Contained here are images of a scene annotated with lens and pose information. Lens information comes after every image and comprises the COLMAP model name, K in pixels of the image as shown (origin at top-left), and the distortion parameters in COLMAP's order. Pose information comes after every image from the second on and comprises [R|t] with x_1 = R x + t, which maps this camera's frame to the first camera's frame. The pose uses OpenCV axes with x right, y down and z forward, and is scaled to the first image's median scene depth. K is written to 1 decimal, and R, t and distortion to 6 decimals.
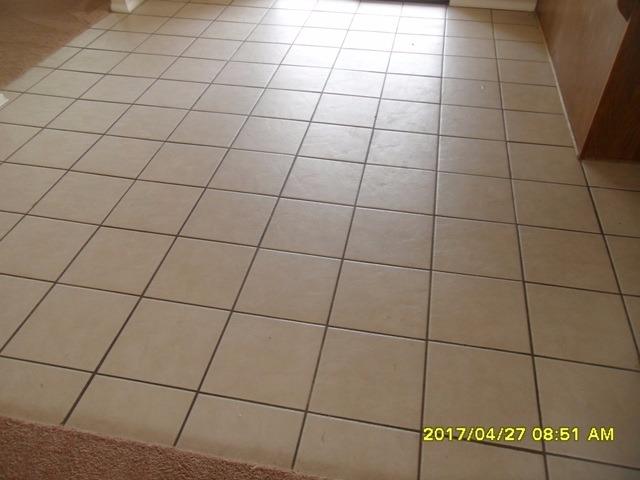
lens RADIAL K [[547.3, 0, 320.0], [0, 547.3, 240.0], [0, 0, 1]] dist [0.002325, 0.001286]
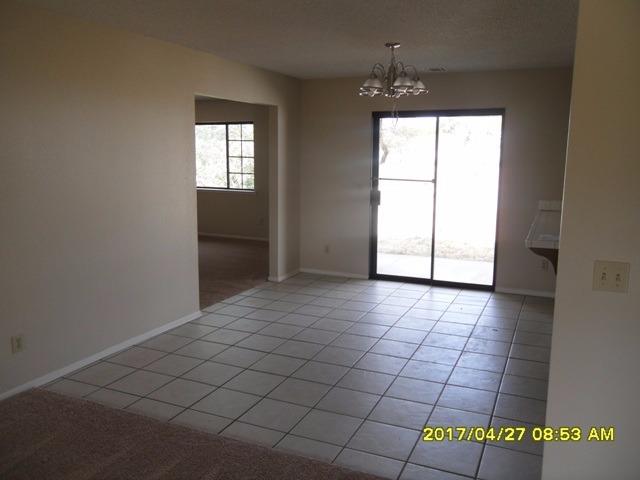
lens RADIAL K [[547.3, 0, 320.0], [0, 547.3, 240.0], [0, 0, 1]] dist [0.002325, 0.001286]
pose [[0.974347, 0.045364, -0.220430, 0.117254], [-0.154987, 0.845443, -0.511082, 0.299517], [0.163176, 0.532135, 0.830786, -0.383886]]
